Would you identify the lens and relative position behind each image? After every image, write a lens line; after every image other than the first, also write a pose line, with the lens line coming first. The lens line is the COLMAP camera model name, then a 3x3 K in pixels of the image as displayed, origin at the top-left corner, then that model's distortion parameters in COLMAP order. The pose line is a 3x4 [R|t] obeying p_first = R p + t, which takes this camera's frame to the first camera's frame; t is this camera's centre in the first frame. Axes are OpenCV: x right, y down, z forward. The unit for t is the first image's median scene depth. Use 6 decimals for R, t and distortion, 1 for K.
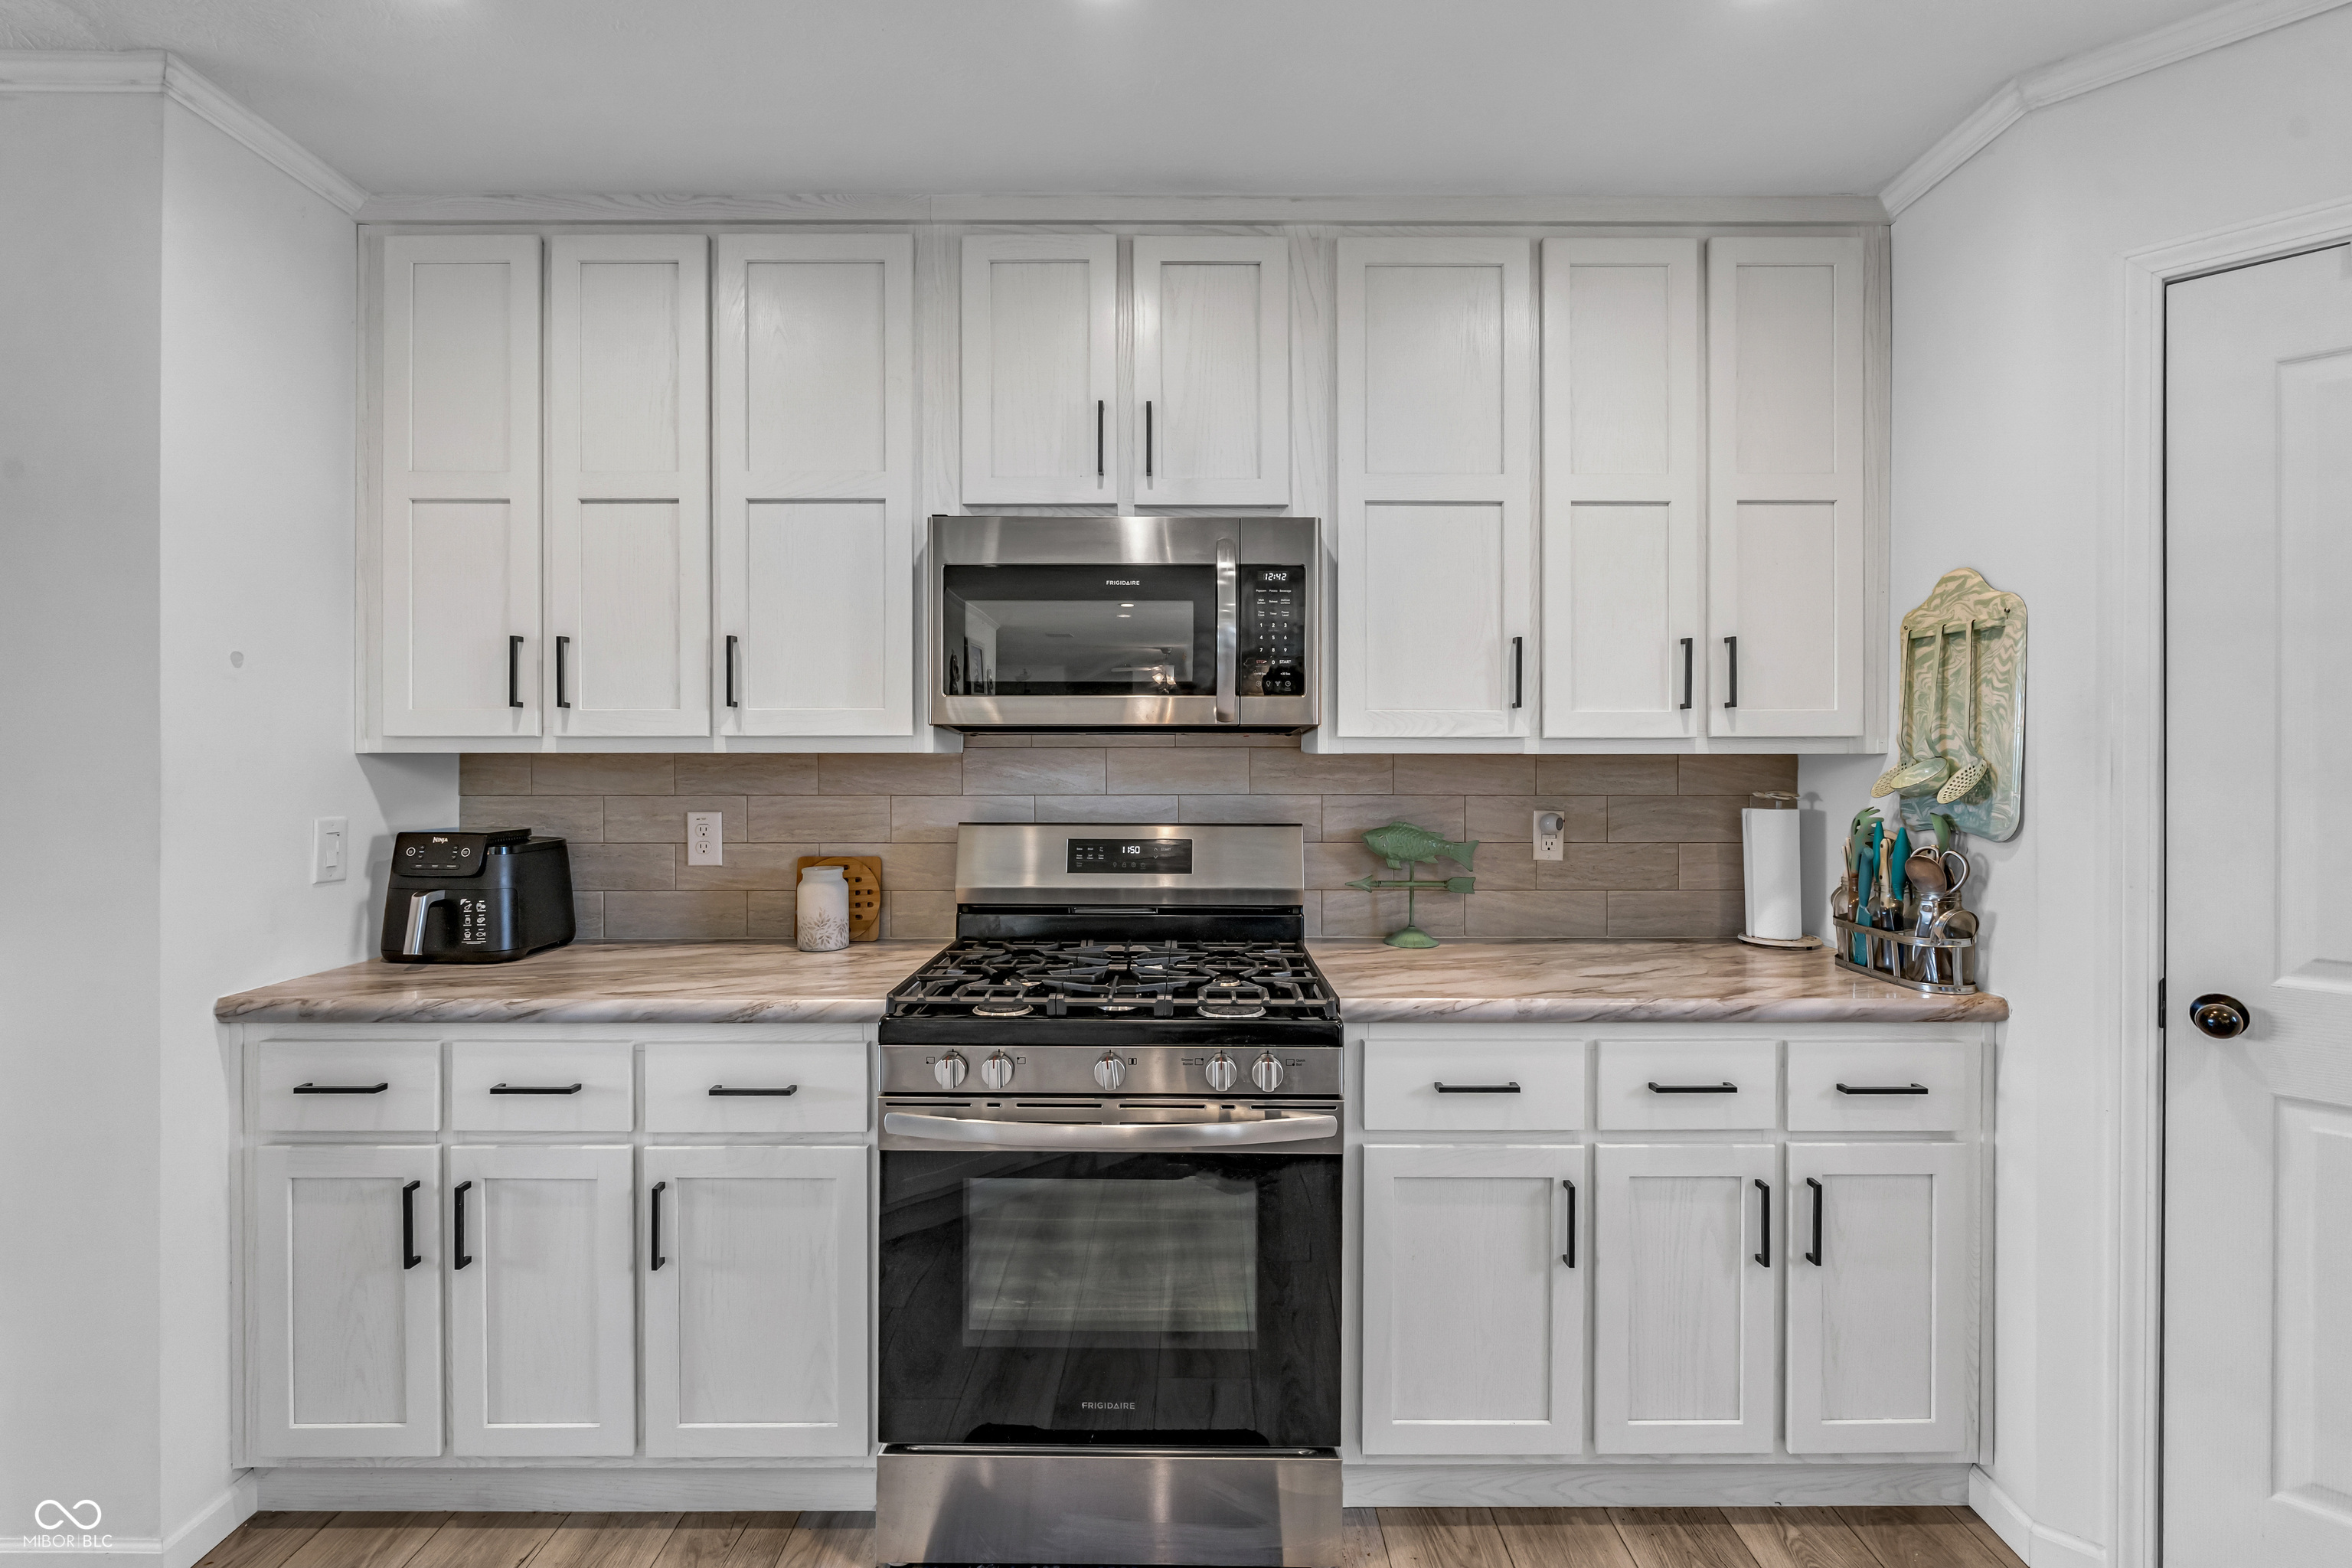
lens RADIAL K [[1030.9, 0, 1186.3], [0, 1030.9, 757.0], [0, 0, 1]] dist [-0.005176, 0.000573]
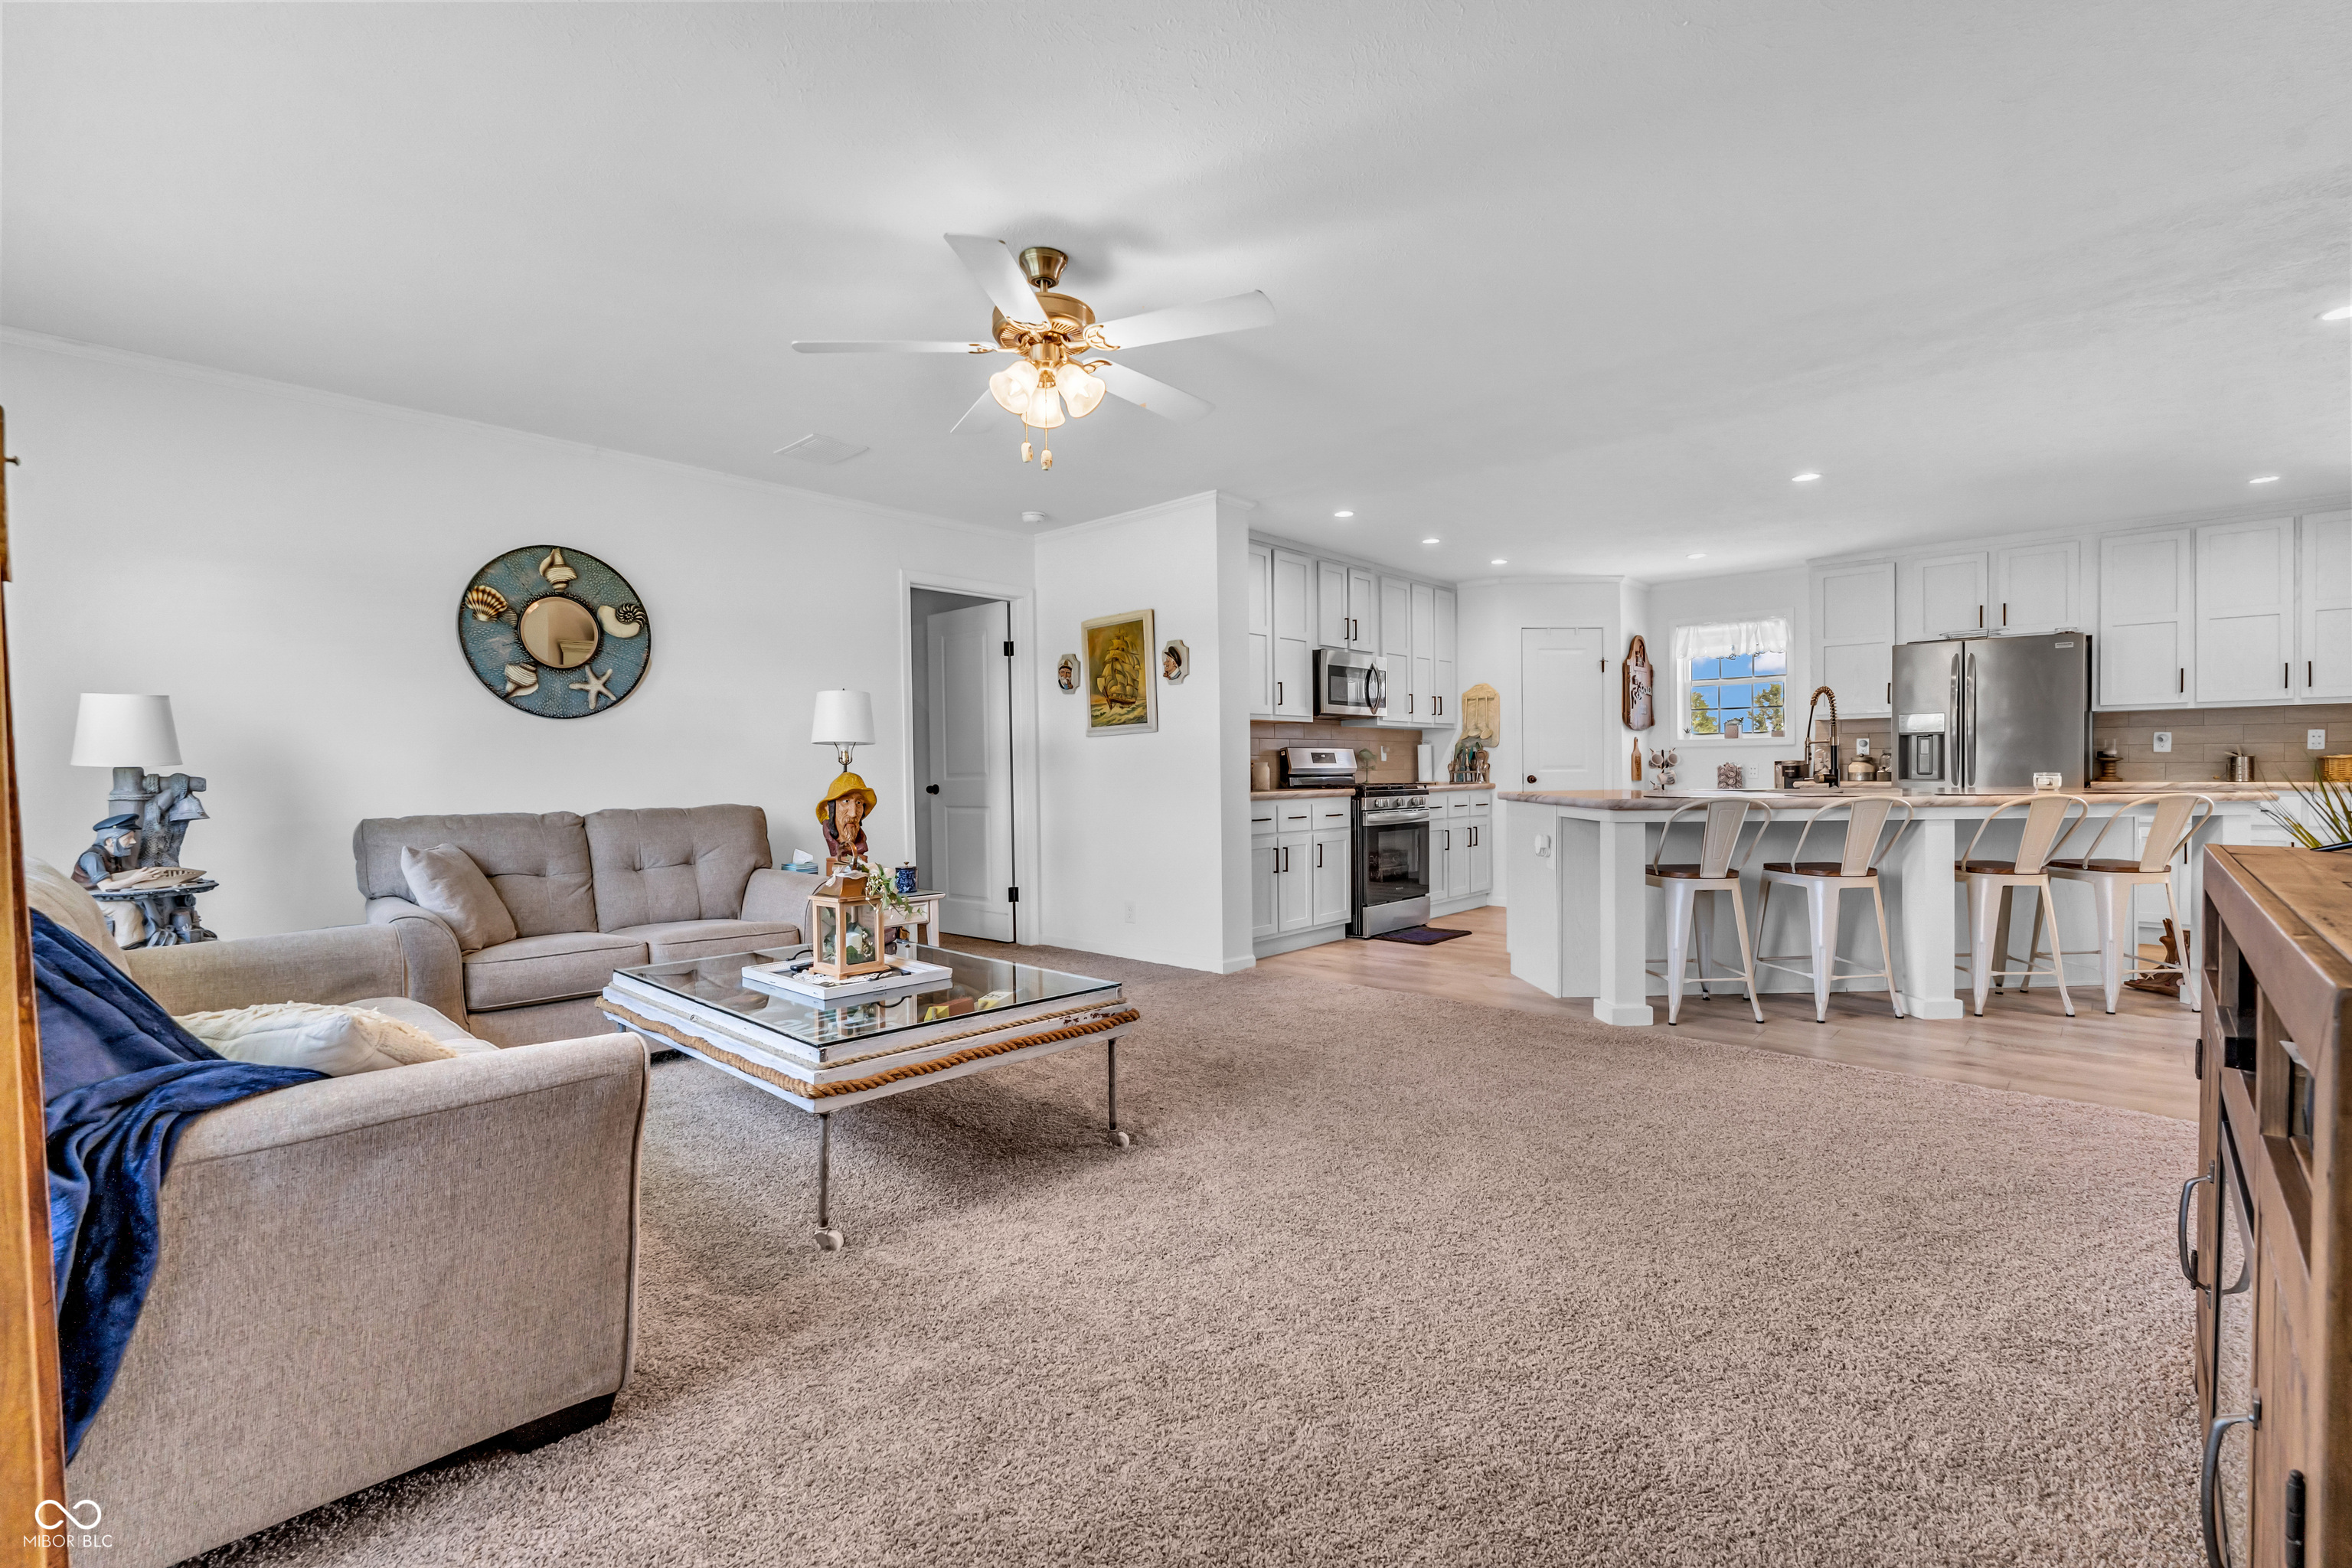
lens RADIAL K [[1030.9, 0, 1179.2], [0, 1030.9, 781.7], [0, 0, 1]] dist [-0.005176, 0.000573]
pose [[0.678808, -0.017332, 0.734111, -2.892466], [0.014165, 0.999844, 0.010508, 0.141976], [-0.734179, 0.003266, 0.678948, -0.862495]]
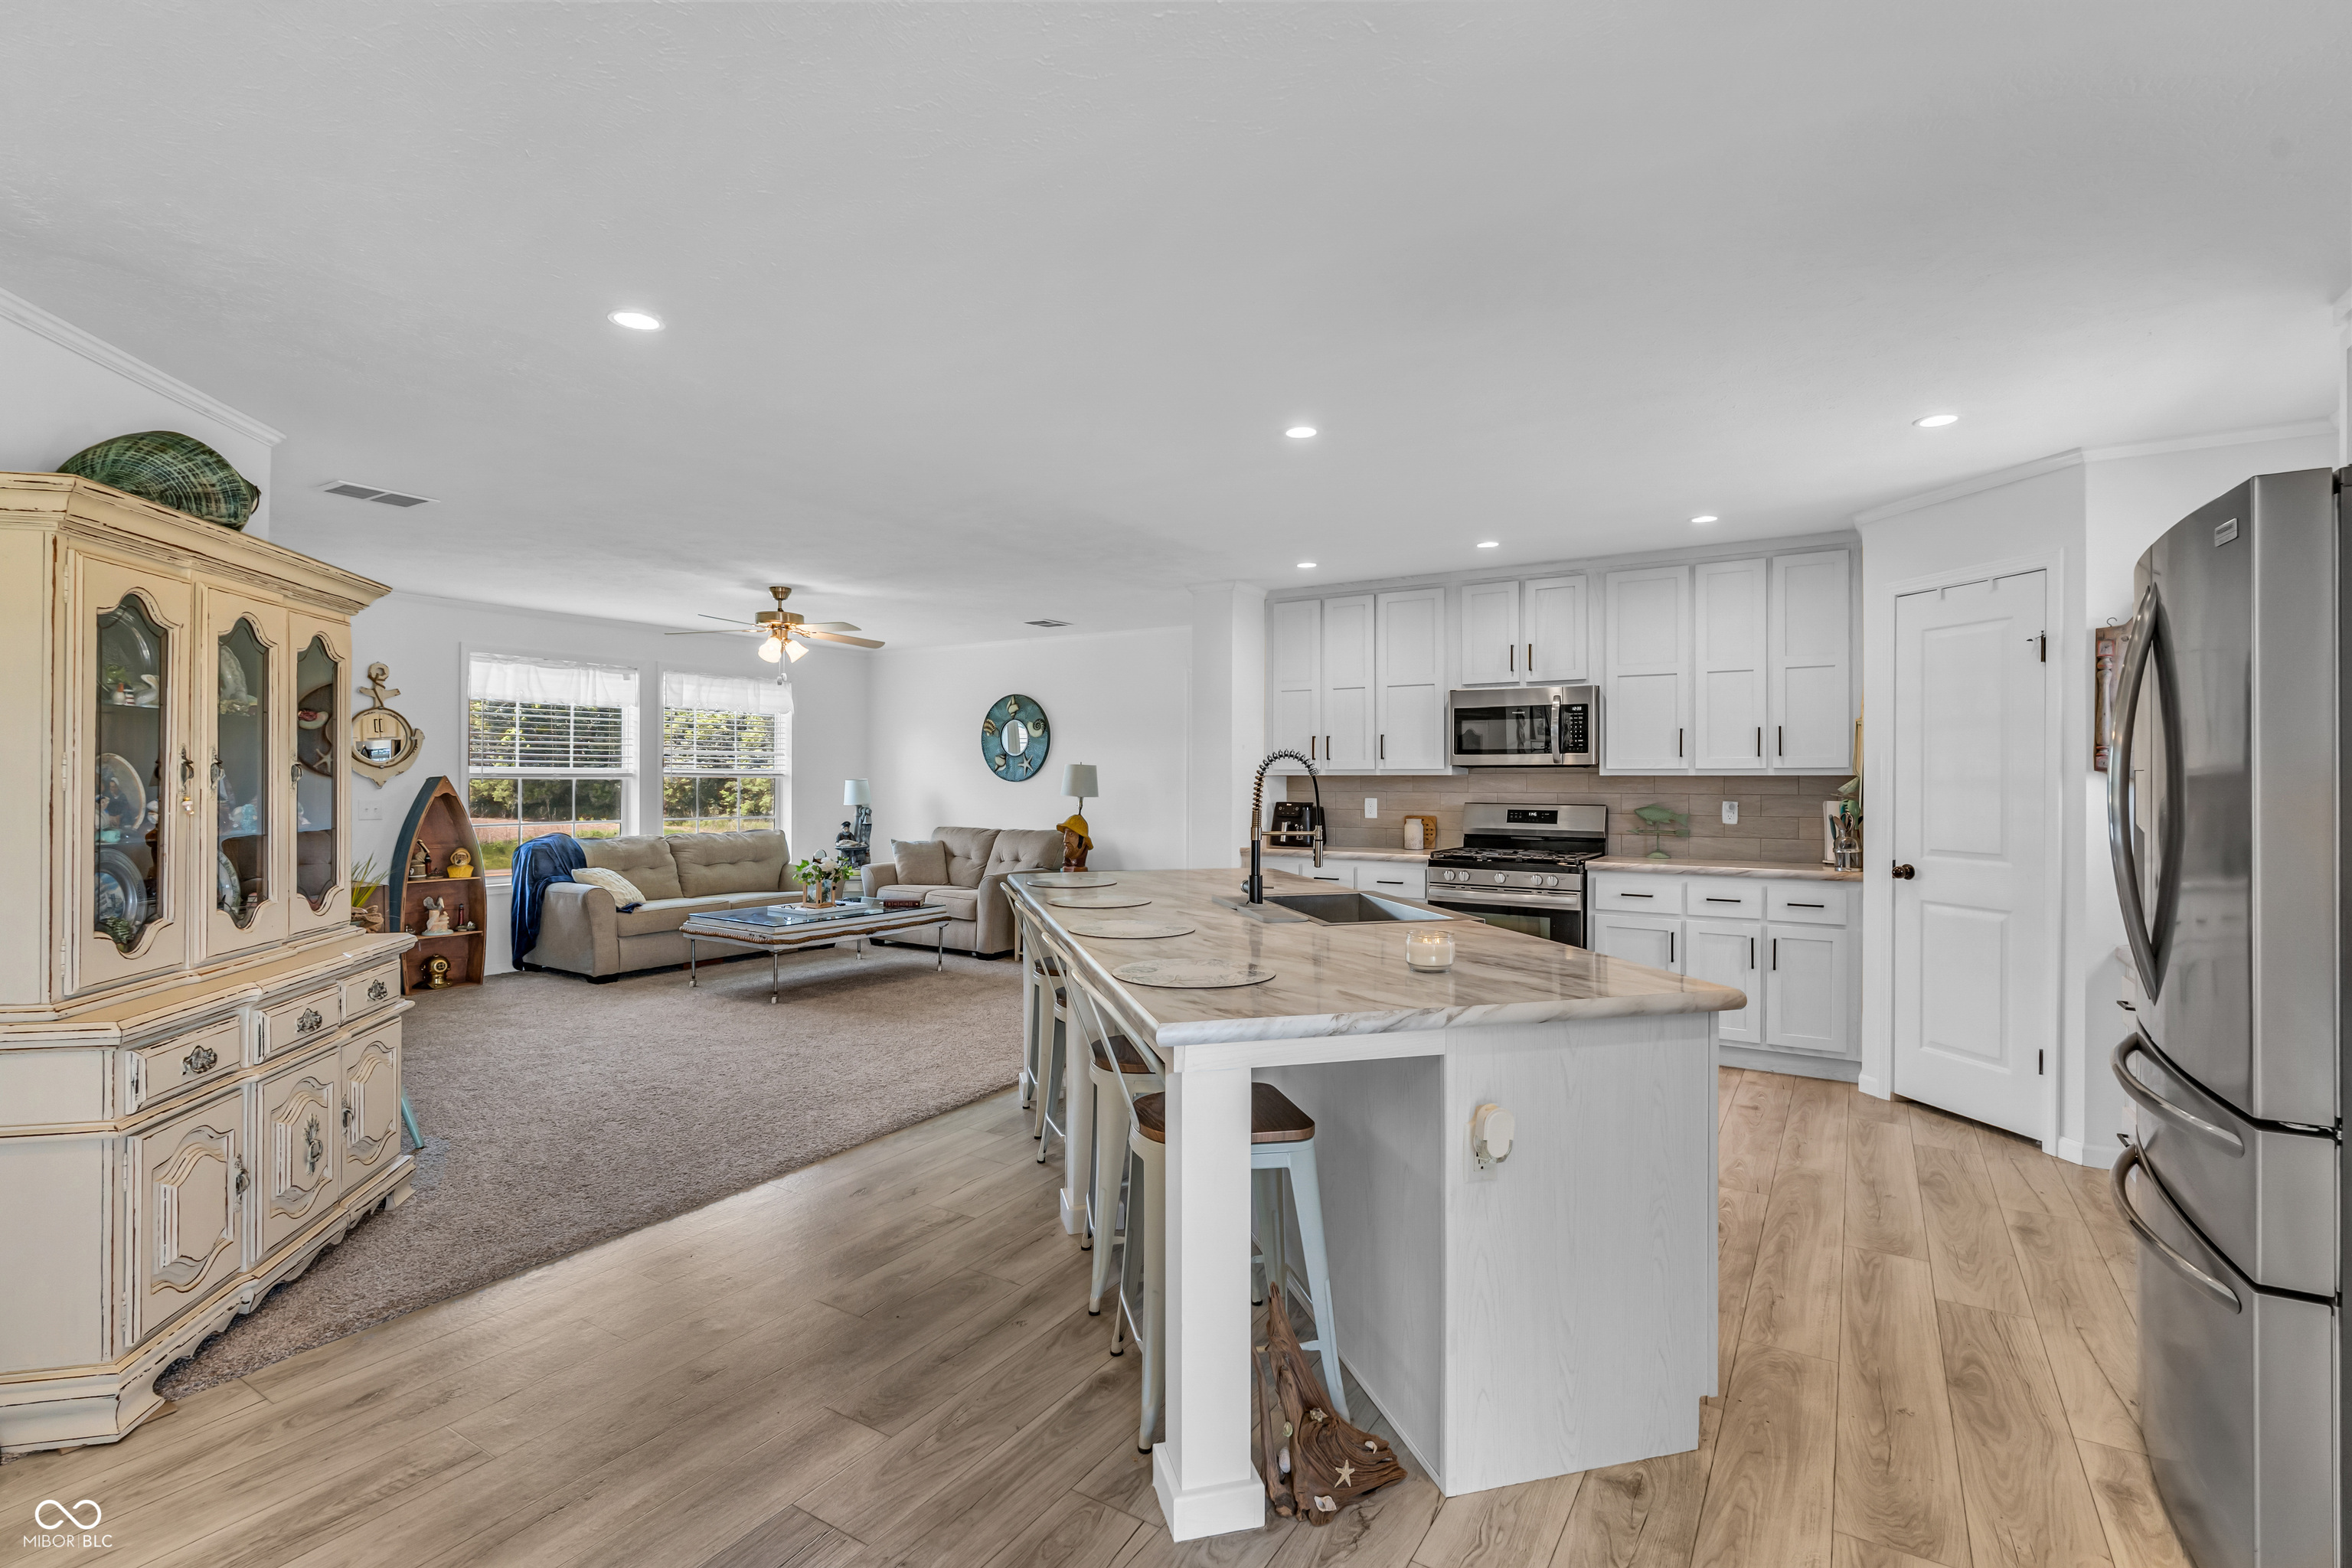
lens RADIAL K [[1090.3, 0, 1177.3], [0, 1090.3, 780.2], [0, 0, 1]] dist [0.000093, 0.000780]
pose [[0.843328, 0.001863, -0.537397, 0.705112], [-0.002521, 0.999997, -0.000488, 0.012874], [0.537394, 0.001767, 0.843330, -1.858340]]
